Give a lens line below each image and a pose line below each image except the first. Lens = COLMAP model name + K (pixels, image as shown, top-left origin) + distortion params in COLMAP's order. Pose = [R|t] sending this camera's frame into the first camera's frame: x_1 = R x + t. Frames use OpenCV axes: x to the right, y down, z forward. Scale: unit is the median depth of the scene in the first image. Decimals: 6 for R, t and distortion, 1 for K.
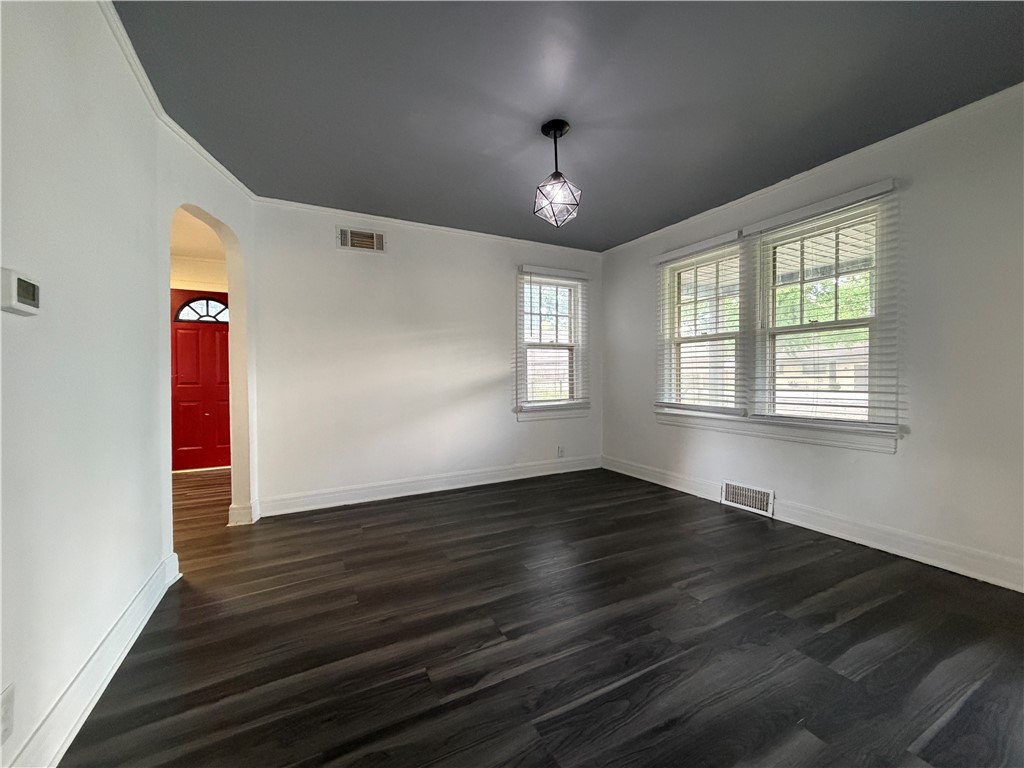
lens RADIAL K [[408.8, 0, 510.8], [0, 408.8, 383.2], [0, 0, 1]] dist [-0.000473, 0.000417]
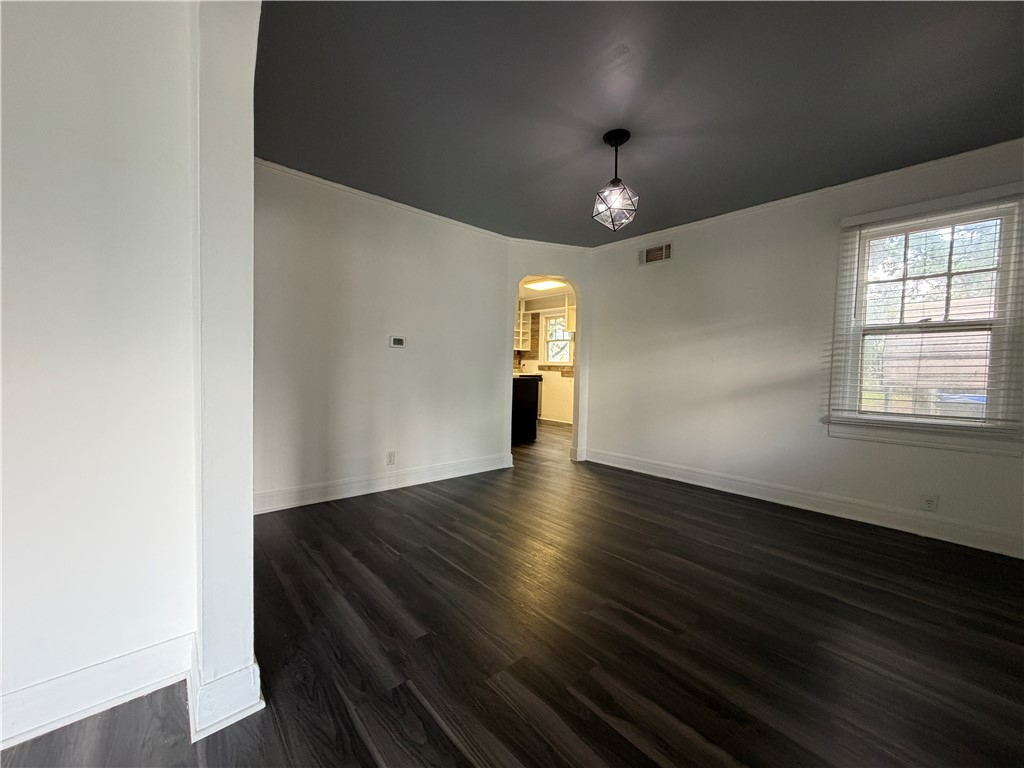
lens RADIAL K [[408.8, 0, 509.0], [0, 408.8, 383.9], [0, 0, 1]] dist [-0.000473, 0.000417]
pose [[0.235444, 0.056007, -0.970273, 0.688219], [-0.033581, 0.998211, 0.049471, -0.019641], [0.971308, 0.020935, 0.236904, 0.309102]]
